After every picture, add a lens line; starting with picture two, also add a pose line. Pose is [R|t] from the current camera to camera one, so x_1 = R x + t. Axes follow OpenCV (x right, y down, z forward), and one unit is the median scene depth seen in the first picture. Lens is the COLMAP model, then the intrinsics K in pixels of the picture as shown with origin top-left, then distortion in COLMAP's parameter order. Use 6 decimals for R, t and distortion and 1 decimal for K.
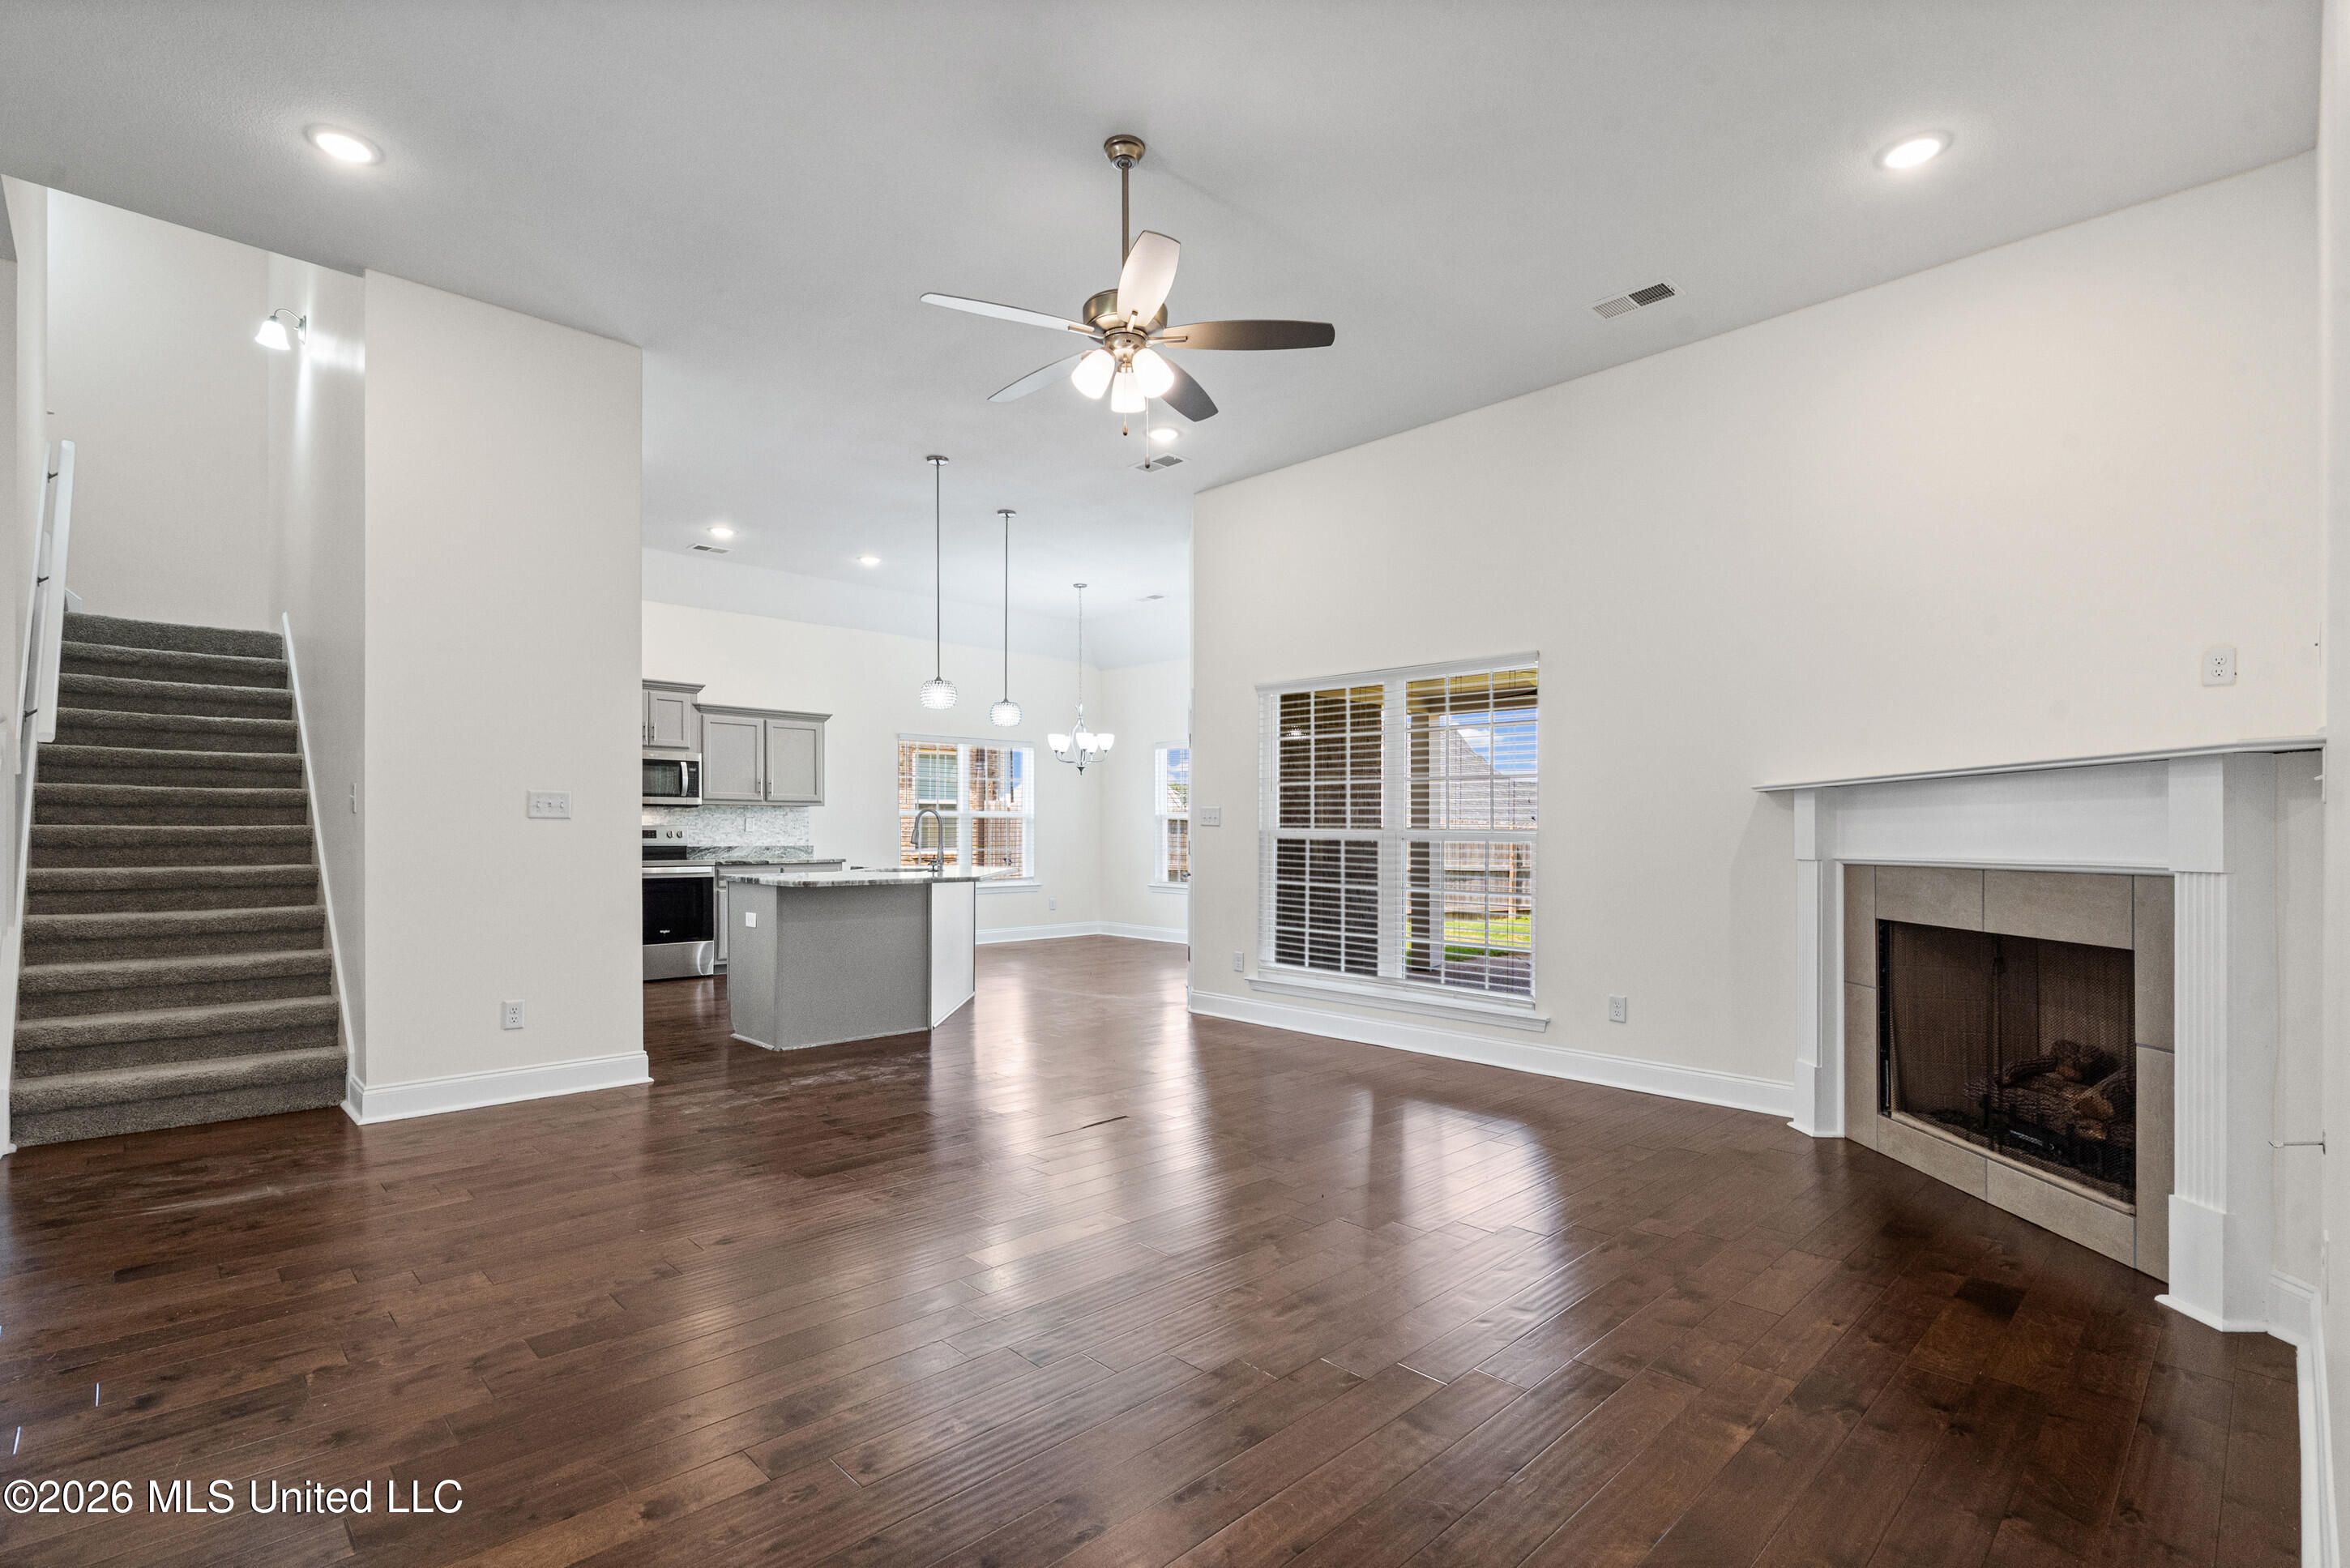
lens RADIAL K [[1085.3, 0, 1106.0], [0, 1085.3, 828.5], [0, 0, 1]] dist [-0.004513, 0.001123]
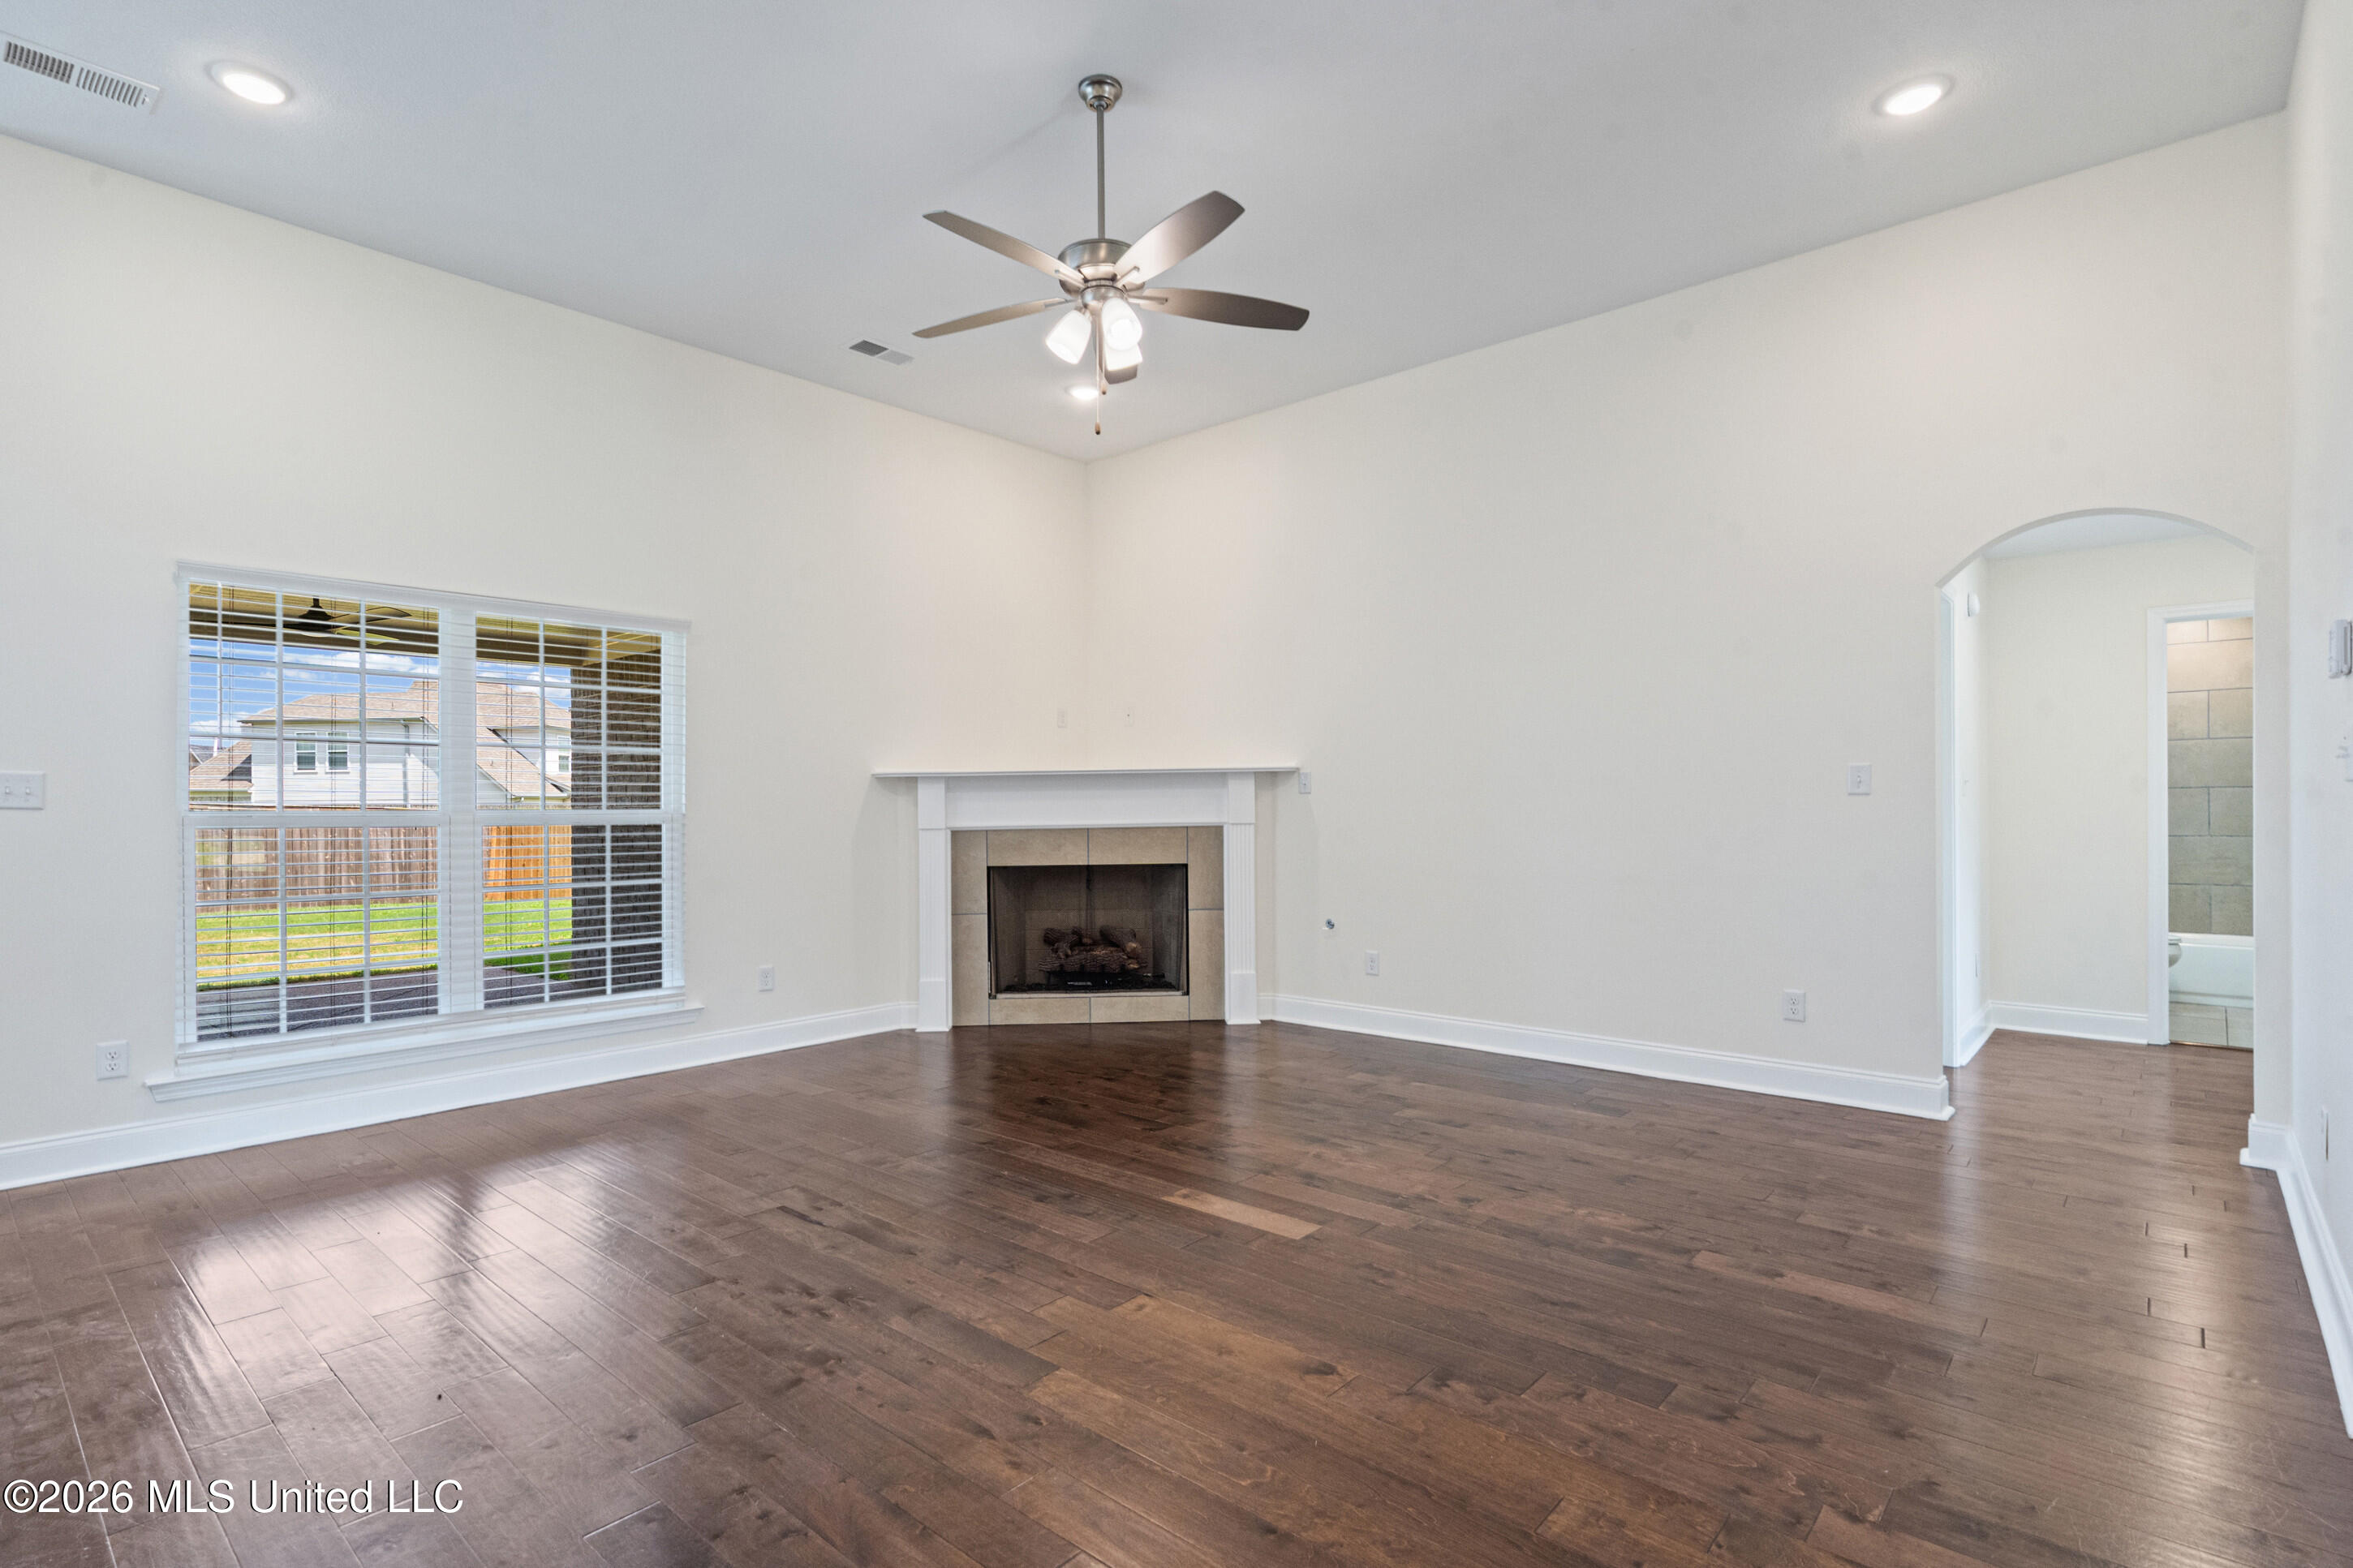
lens RADIAL K [[1140.2, 0, 1195.0], [0, 1140.2, 784.7], [0, 0, 1]] dist [0.009714, 0.000293]
pose [[-0.124157, 0.014155, 0.992162, -0.915245], [0.004562, 0.999896, -0.013694, -0.006687], [-0.992252, 0.002826, -0.124209, 0.965641]]
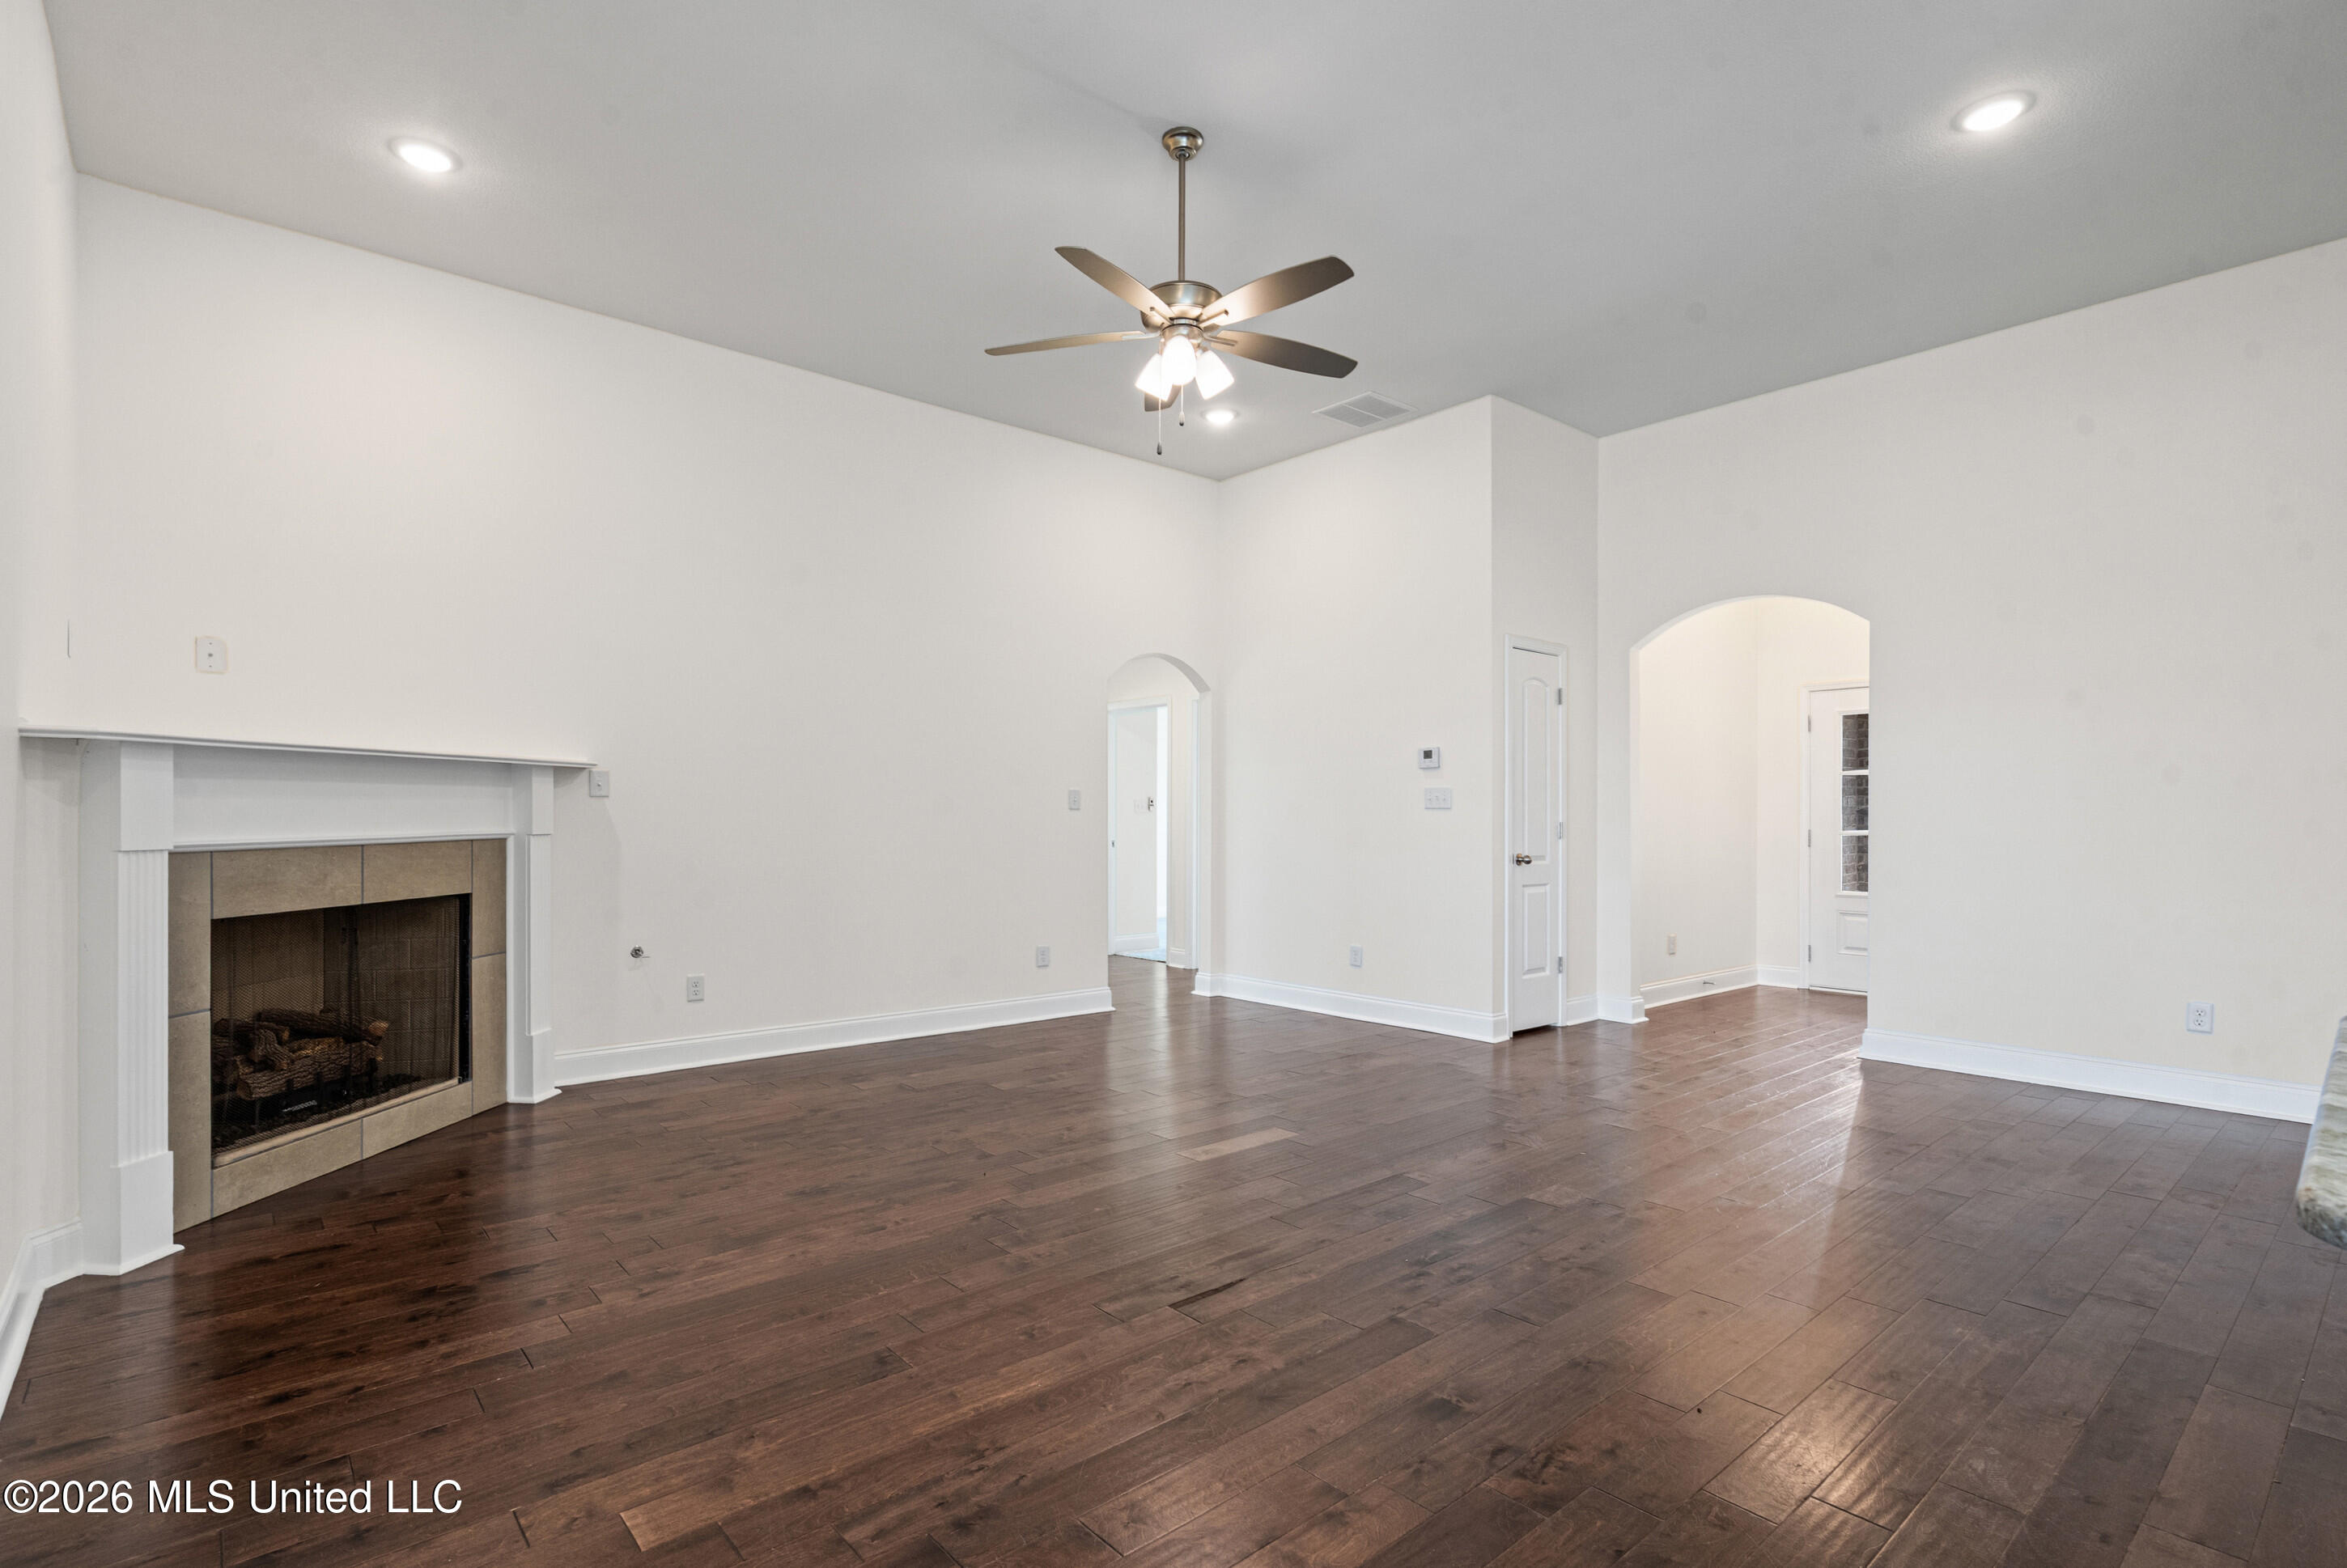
lens RADIAL K [[1083.7, 0, 1171.7], [0, 1083.7, 805.8], [0, 0, 1]] dist [-0.004513, 0.001123]
pose [[-0.999379, -0.006923, 0.034557, -0.010319], [-0.007330, 0.999905, -0.011684, 0.005405], [-0.034473, -0.011930, -0.999334, 1.849888]]
